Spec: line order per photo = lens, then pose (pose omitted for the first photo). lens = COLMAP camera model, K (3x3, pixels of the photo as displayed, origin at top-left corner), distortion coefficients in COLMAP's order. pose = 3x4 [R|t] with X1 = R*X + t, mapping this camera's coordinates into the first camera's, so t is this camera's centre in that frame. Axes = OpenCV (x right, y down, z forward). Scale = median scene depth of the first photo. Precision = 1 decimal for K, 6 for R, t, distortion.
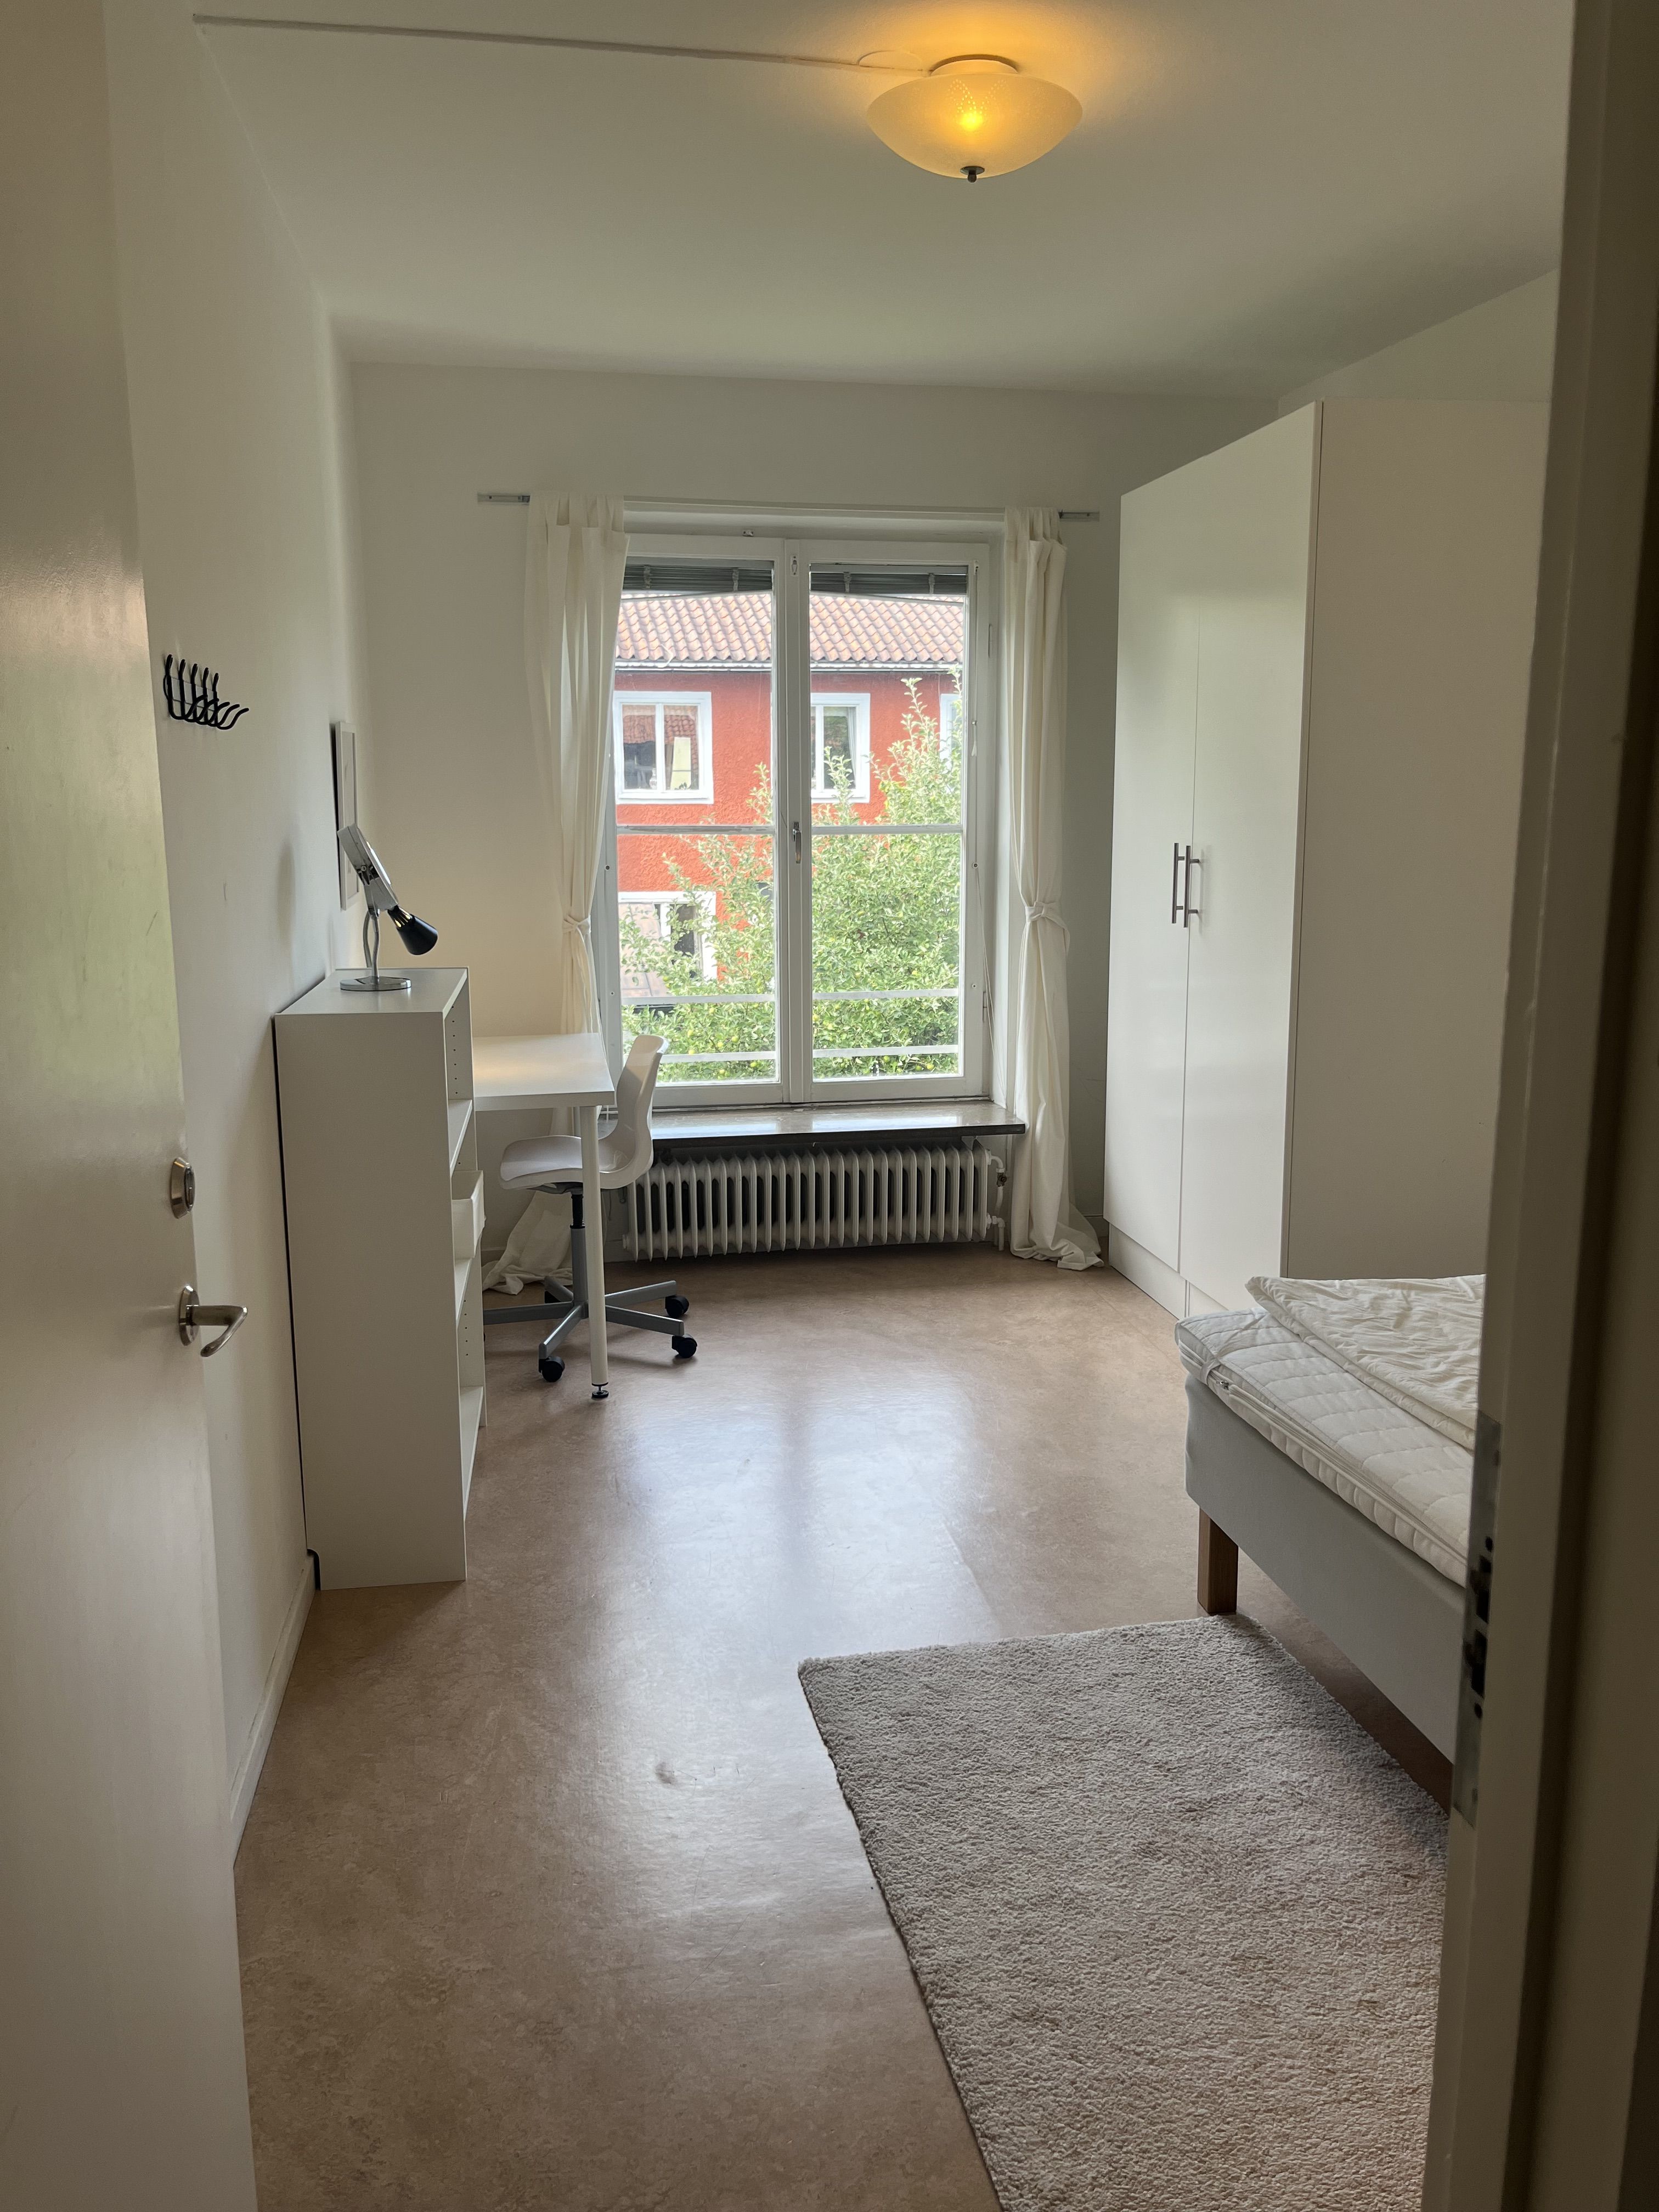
lens RADIAL K [[1629.9, 0, 829.9], [0, 1629.9, 1105.7], [0, 0, 1]] dist [0.020888, -0.057880]
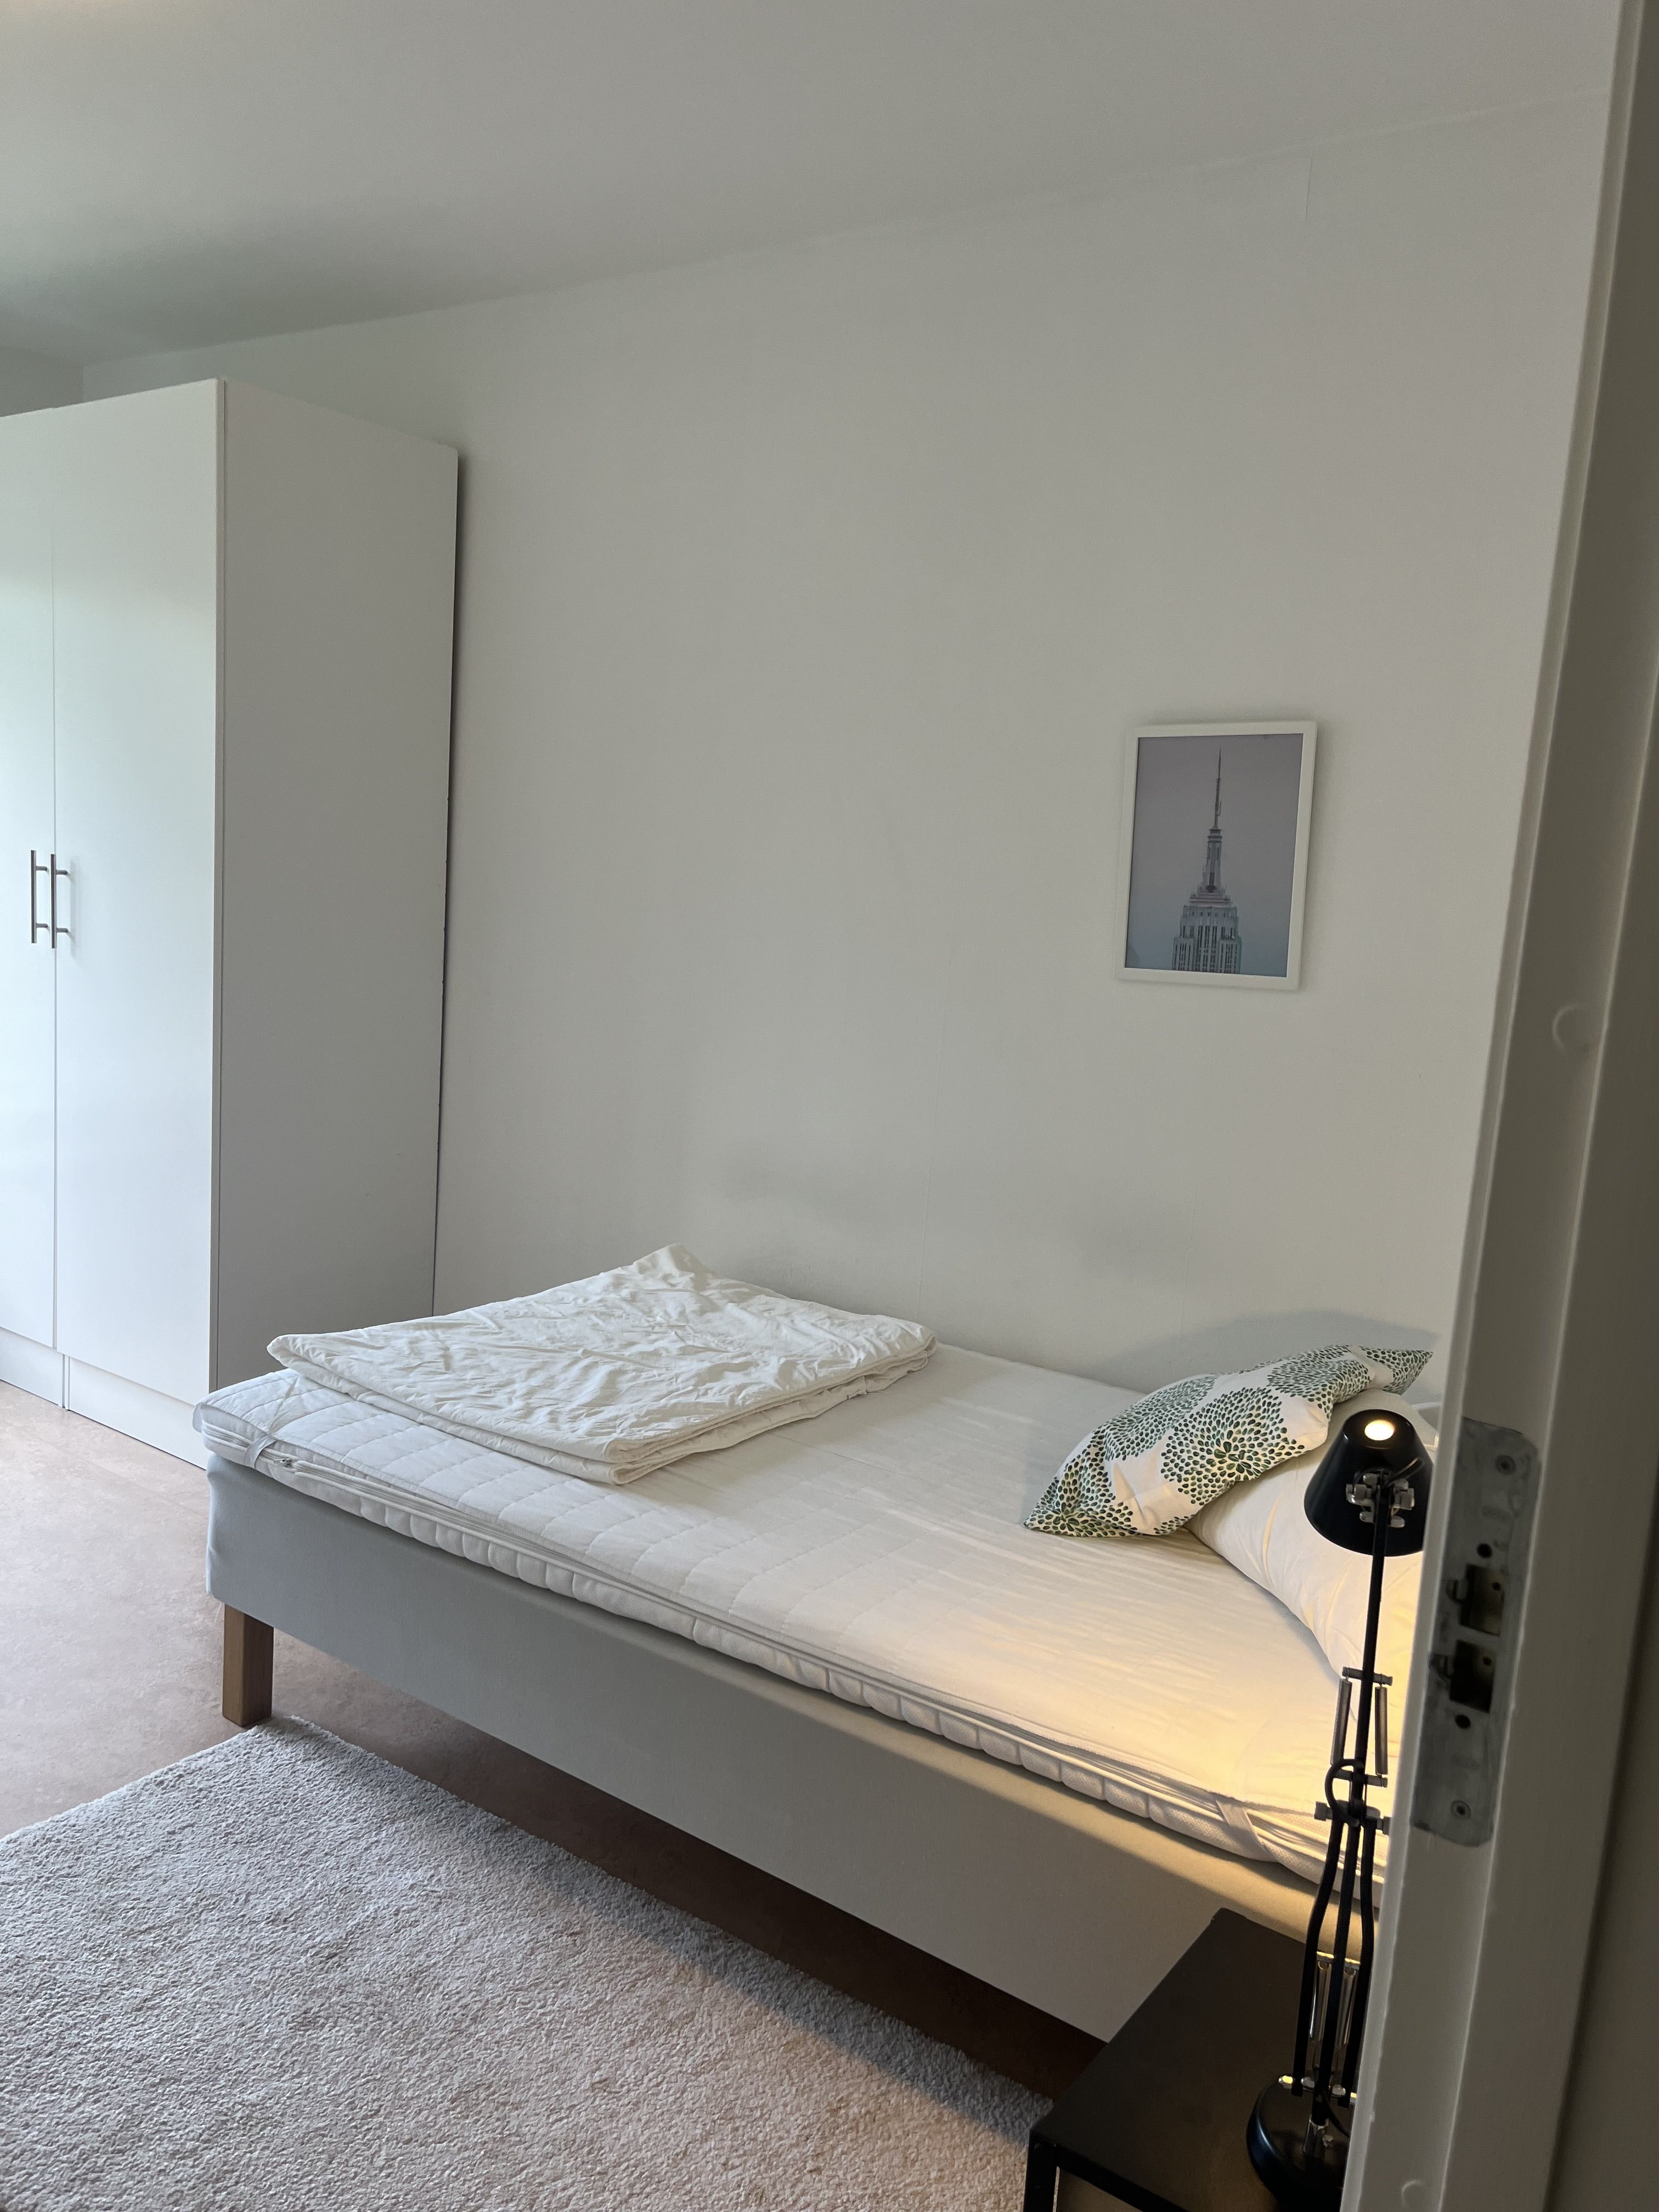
lens RADIAL K [[1629.9, 0, 831.0], [0, 1629.9, 1112.4], [0, 0, 1]] dist [0.020888, -0.057880]
pose [[0.713139, -0.038337, 0.699974, -0.162547], [0.051086, 0.998691, 0.002651, -0.005943], [-0.699159, 0.033869, 0.714164, 0.159703]]
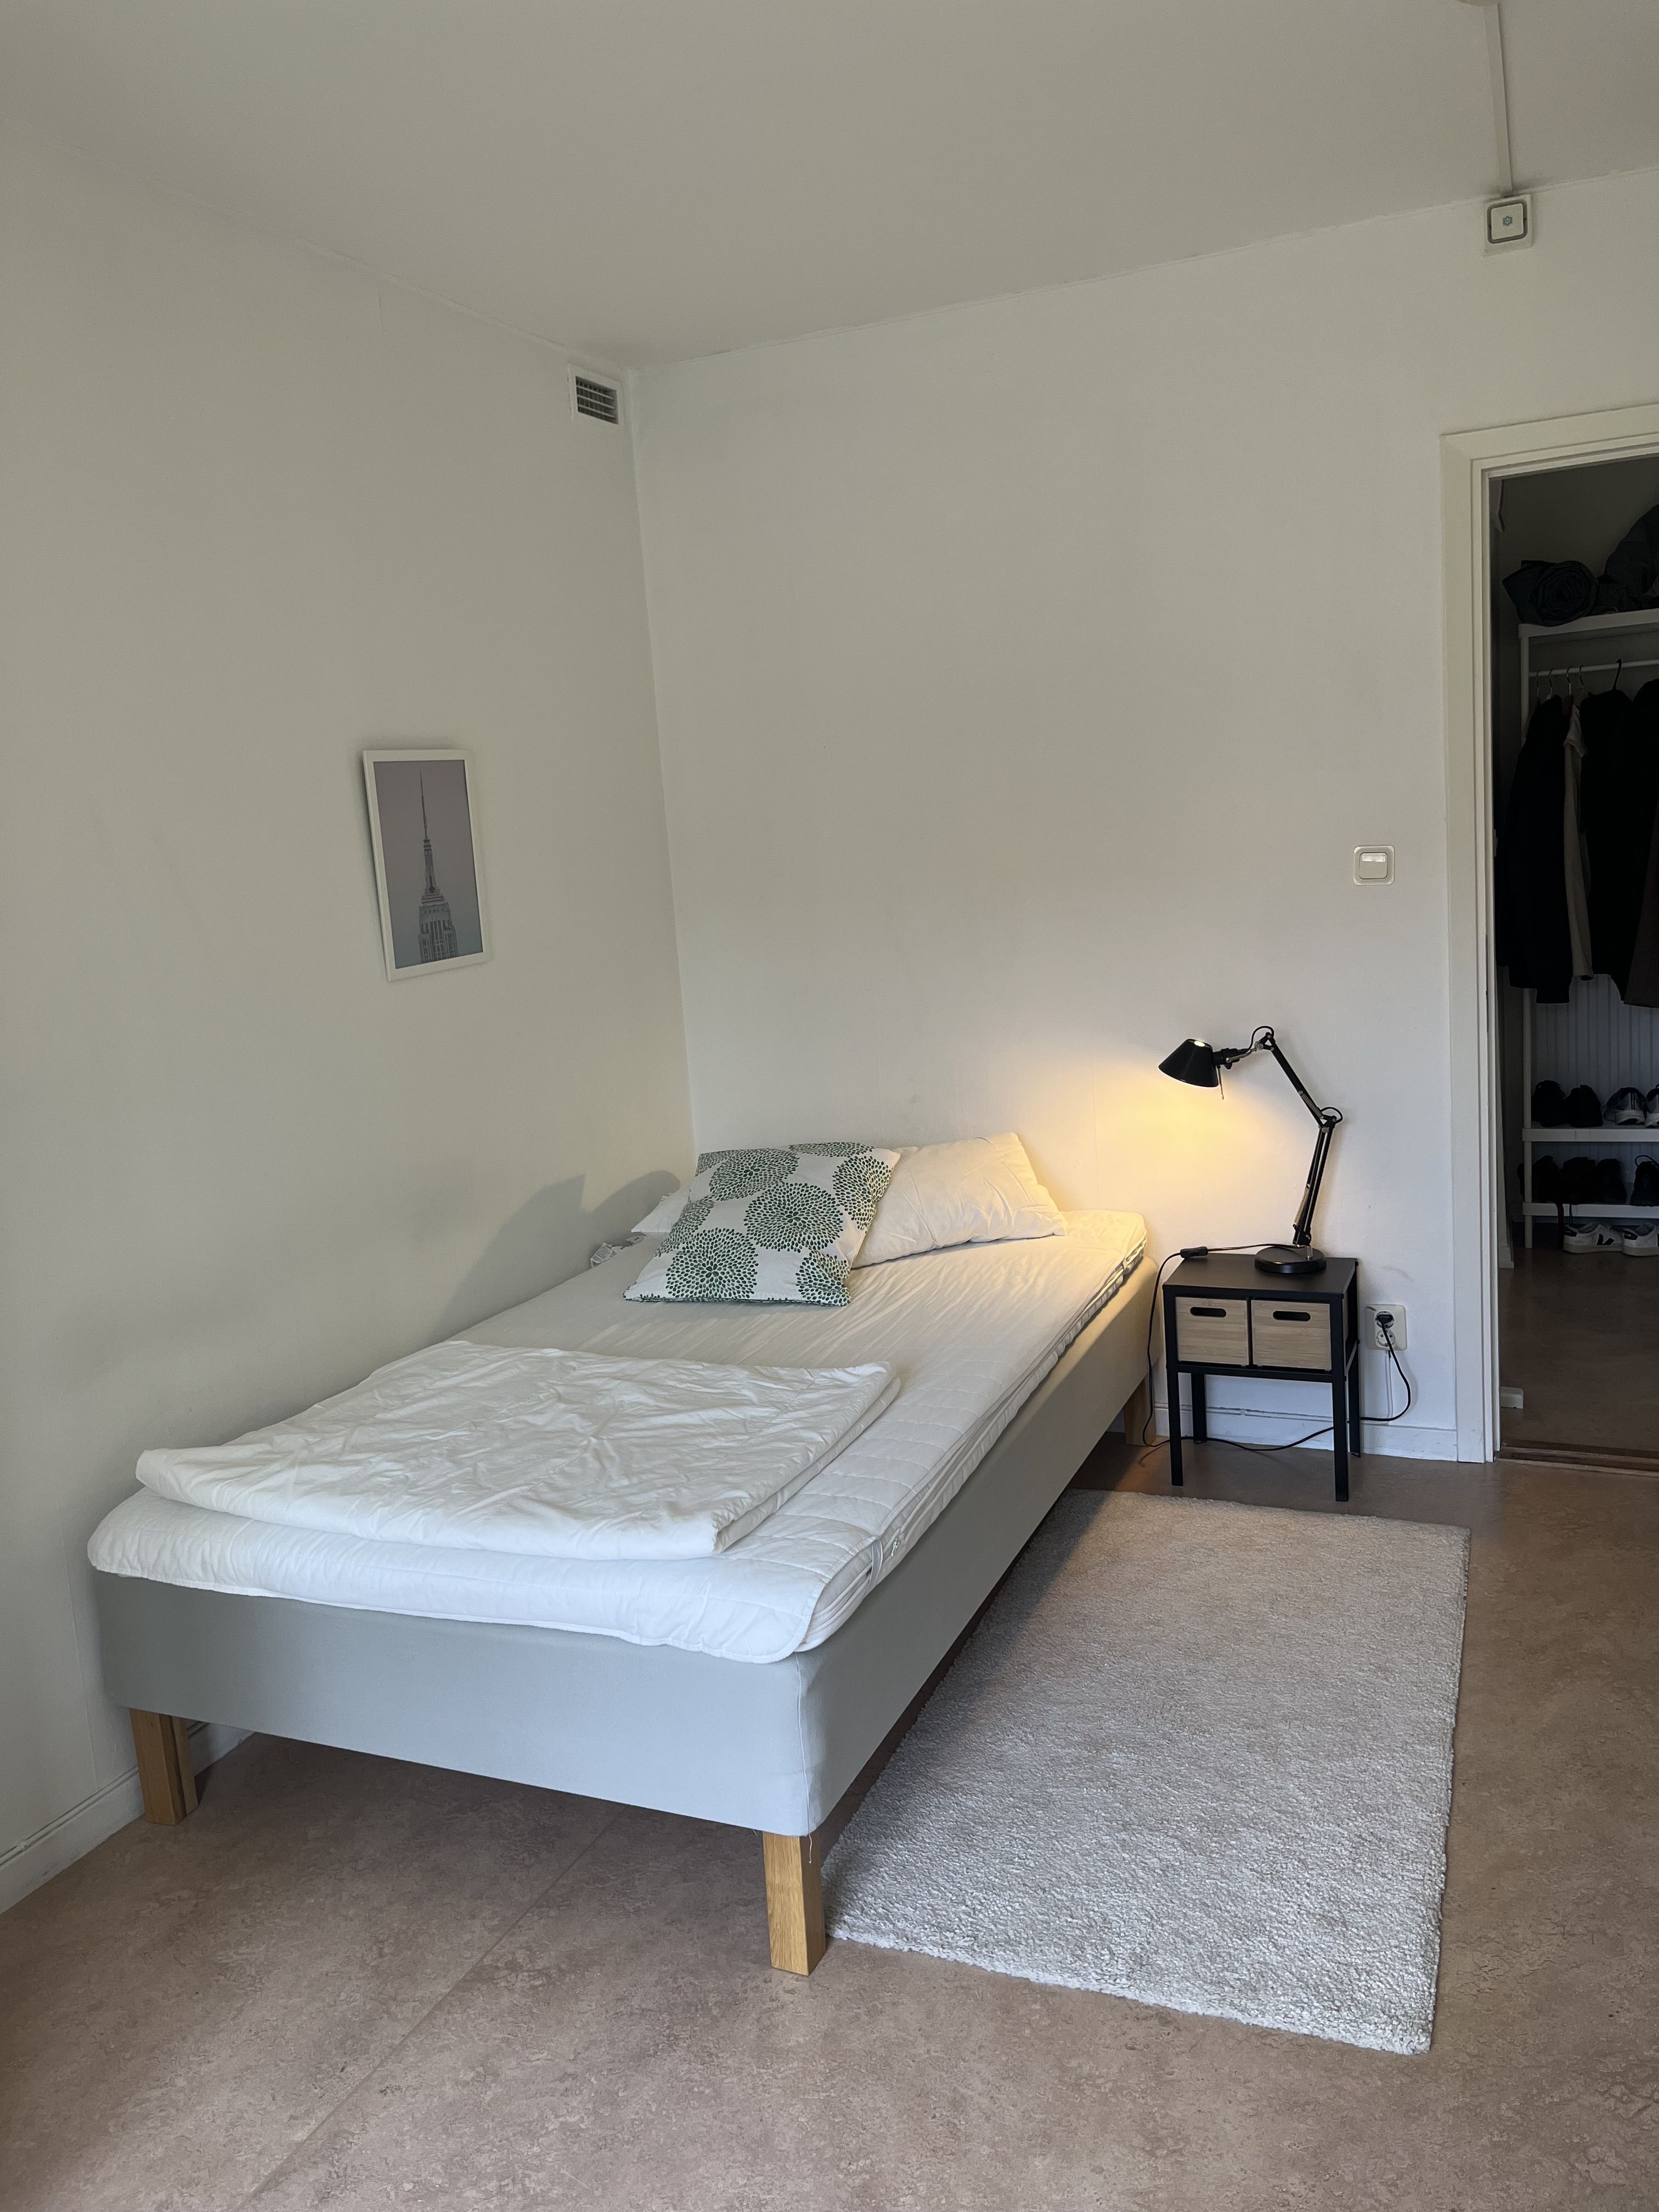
lens RADIAL K [[1629.9, 0, 827.1], [0, 1629.9, 1093.7], [0, 0, 1]] dist [0.020888, -0.057880]
pose [[-0.819791, -0.016756, 0.572418, -0.207939], [0.182481, 0.939822, 0.288851, -0.300157], [-0.542811, 0.341253, -0.767400, 1.613768]]
